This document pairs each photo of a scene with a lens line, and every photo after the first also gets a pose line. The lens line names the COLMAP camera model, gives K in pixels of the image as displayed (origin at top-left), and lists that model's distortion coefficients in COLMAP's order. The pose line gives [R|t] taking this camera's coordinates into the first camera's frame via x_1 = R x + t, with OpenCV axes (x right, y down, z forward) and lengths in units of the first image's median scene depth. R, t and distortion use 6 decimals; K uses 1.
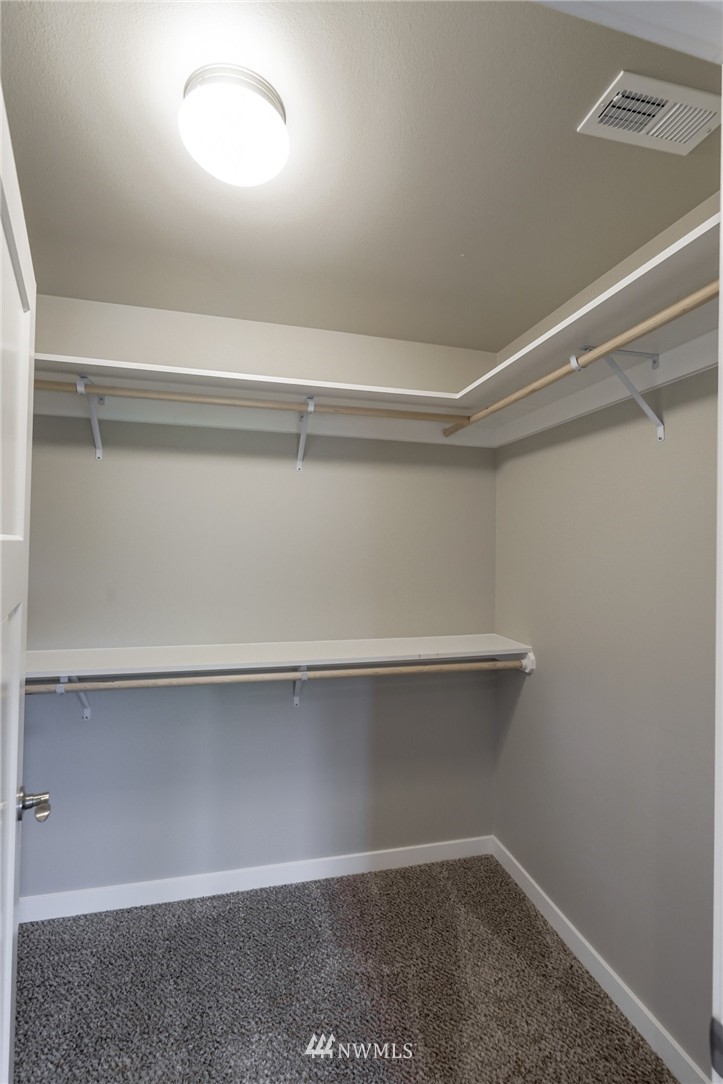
lens RADIAL K [[486.2, 0, 360.8], [0, 486.2, 539.9], [0, 0, 1]] dist [-0.004870, 0.001069]
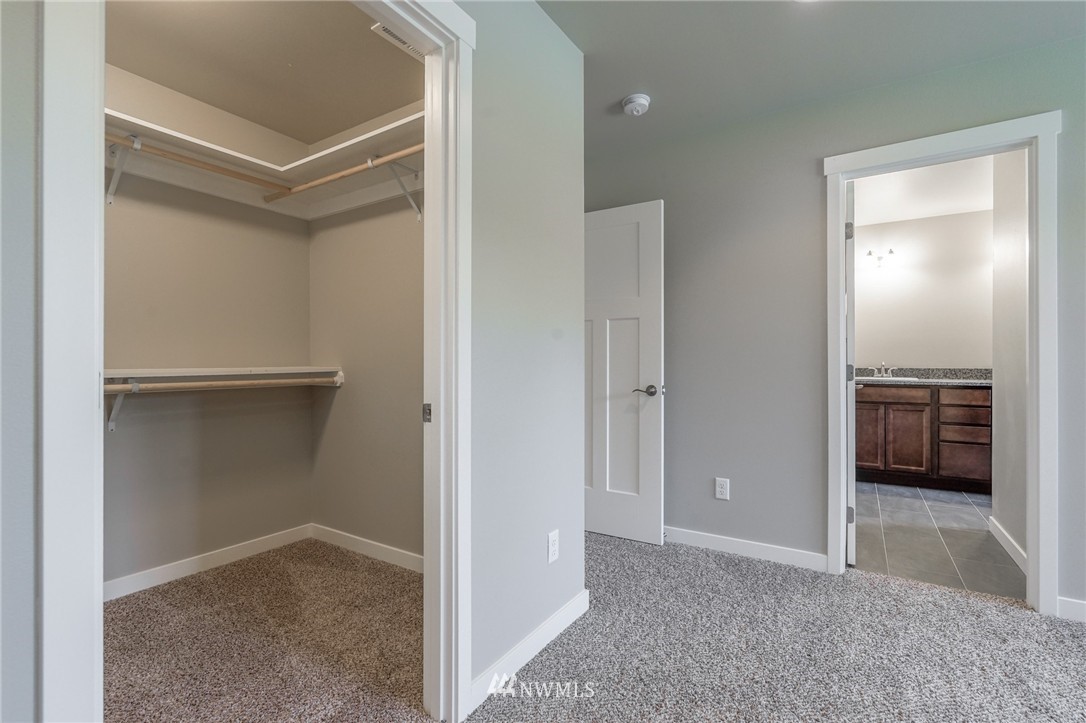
lens RADIAL K [[487.1, 0, 543.8], [0, 487.1, 358.1], [0, 0, 1]] dist [-0.004870, 0.001069]
pose [[0.724058, -0.012131, 0.689632, -0.186947], [0.007096, 0.999923, 0.010139, 0.191263], [-0.689702, -0.002448, 0.724089, -0.402345]]
